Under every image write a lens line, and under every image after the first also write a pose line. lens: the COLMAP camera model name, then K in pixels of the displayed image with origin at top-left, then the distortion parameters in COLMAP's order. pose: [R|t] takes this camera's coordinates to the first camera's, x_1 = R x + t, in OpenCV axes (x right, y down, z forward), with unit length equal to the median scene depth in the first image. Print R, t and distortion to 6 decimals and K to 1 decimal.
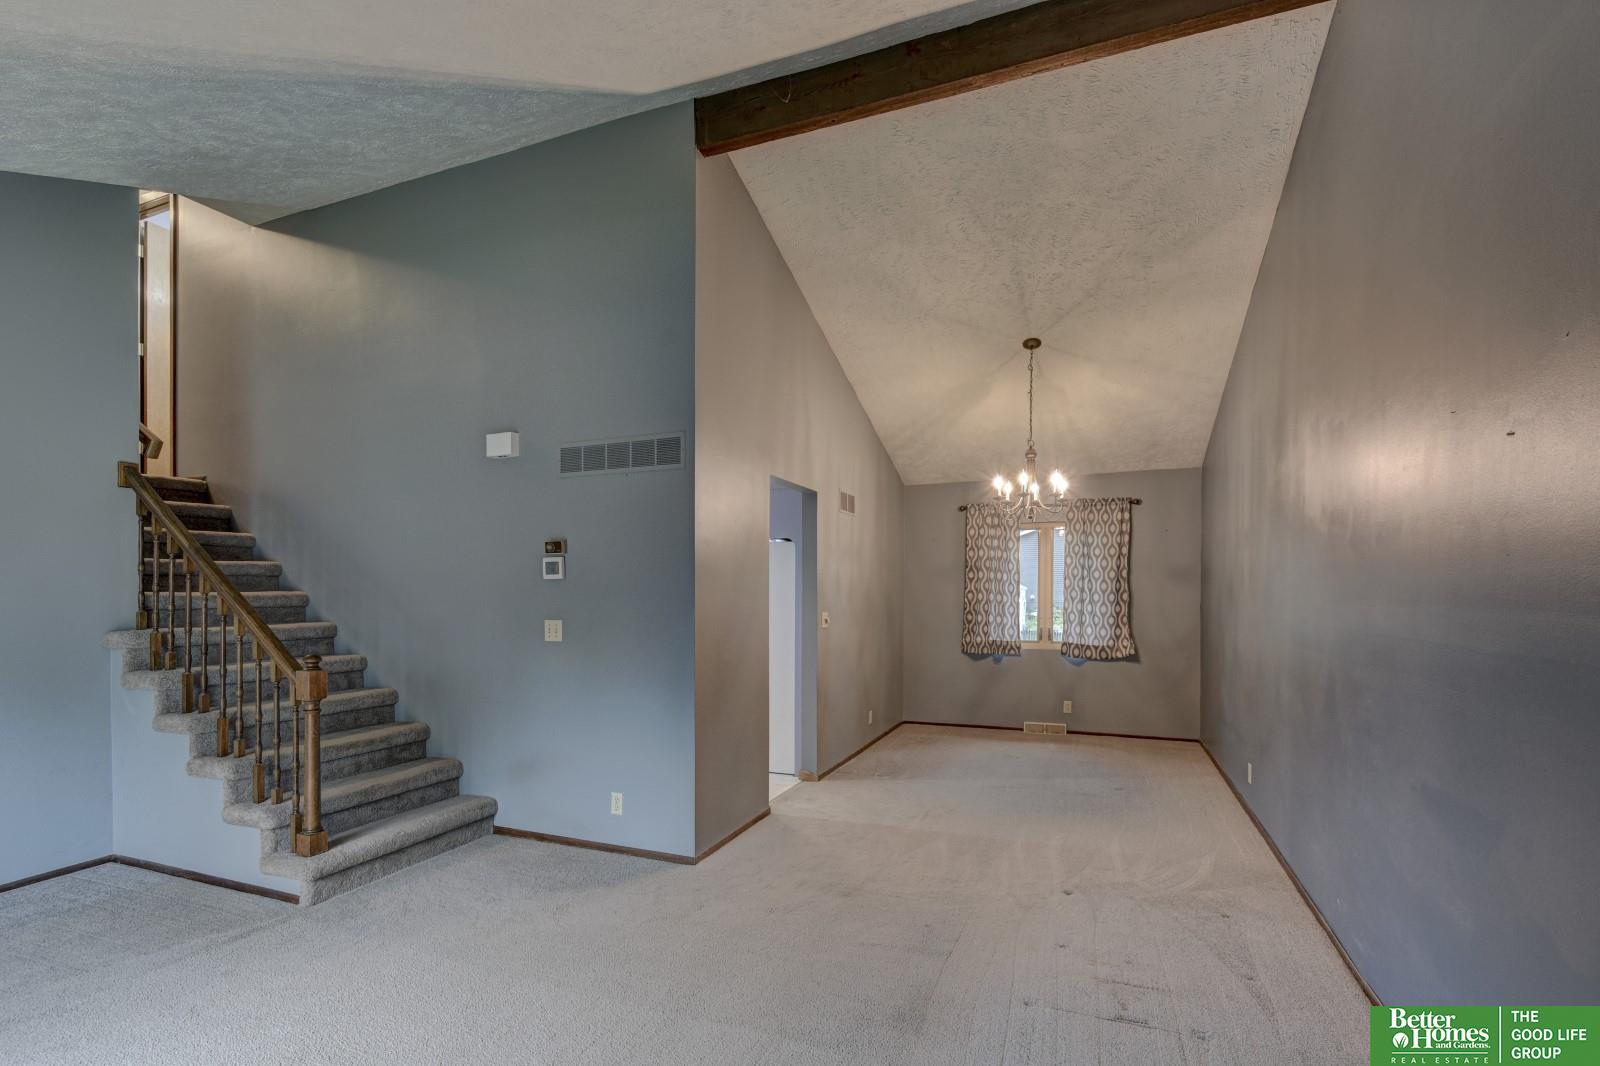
lens RADIAL K [[720.8, 0, 803.2], [0, 720.8, 596.0], [0, 0, 1]] dist [0.002709, -0.005506]
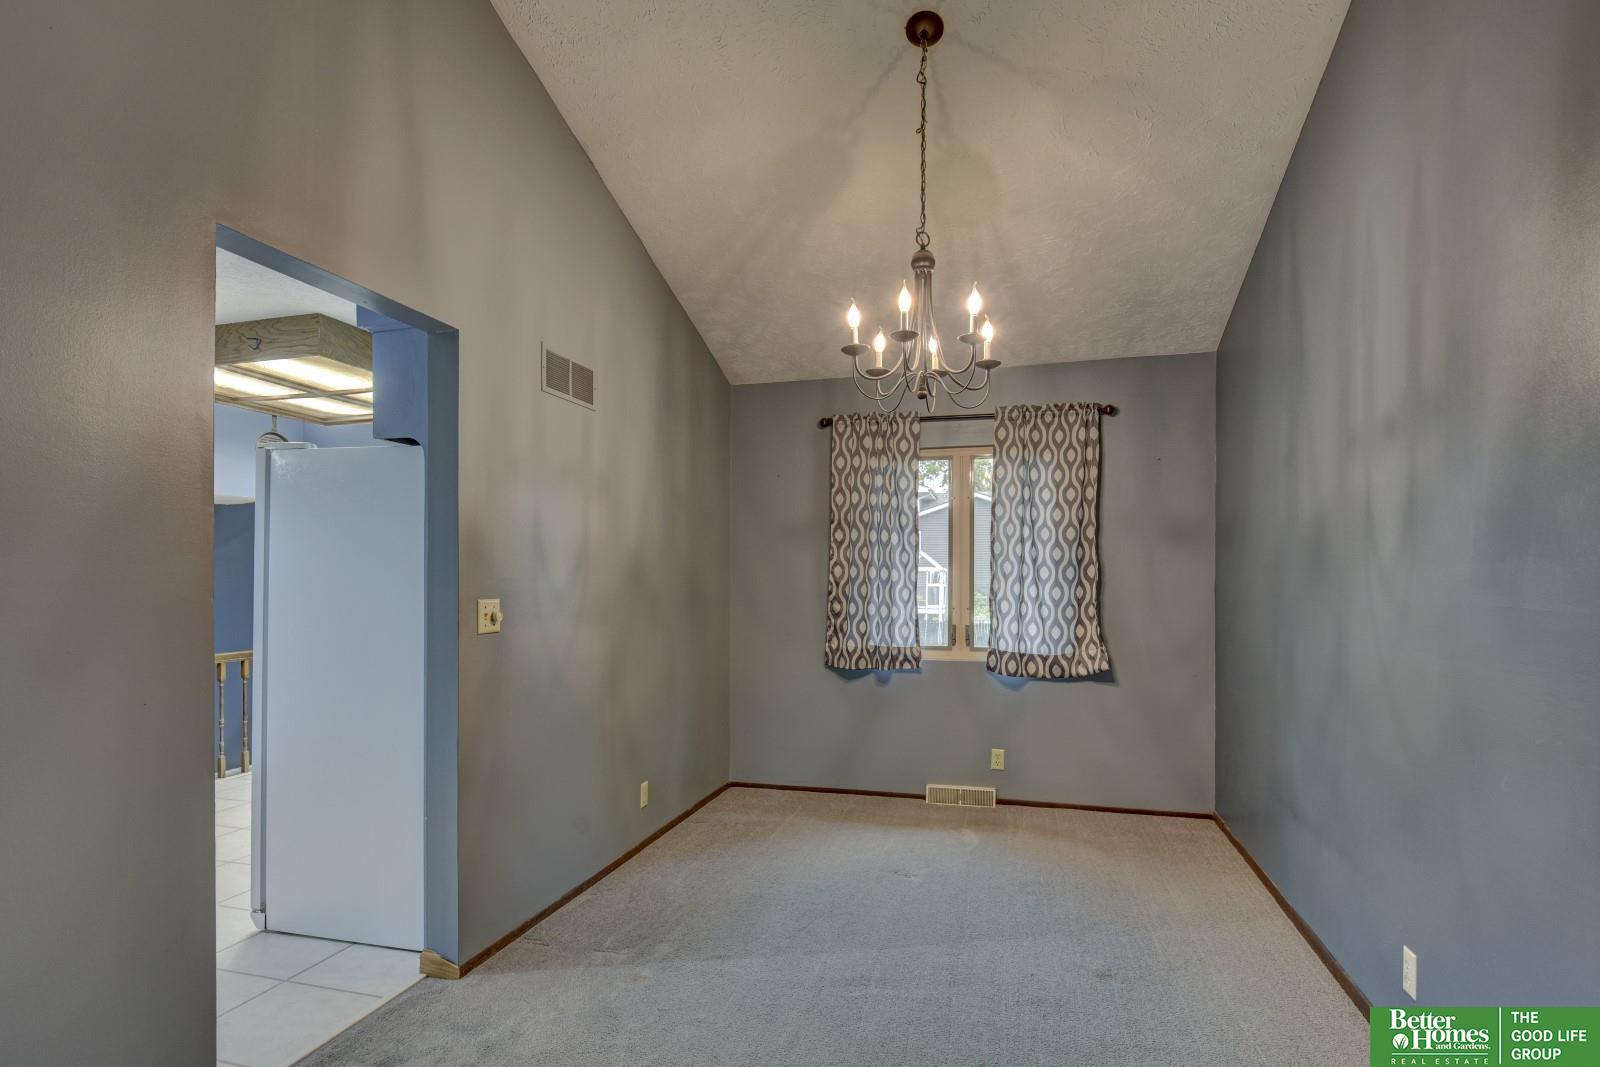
lens RADIAL K [[796.2, 0, 802.3], [0, 796.2, 568.3], [0, 0, 1]] dist [-0.001785, -0.000265]
pose [[0.993412, 0.002997, 0.114558, 0.135597], [-0.001103, 0.999862, -0.016592, 0.009032], [-0.114592, 0.016356, 0.993278, 0.376705]]
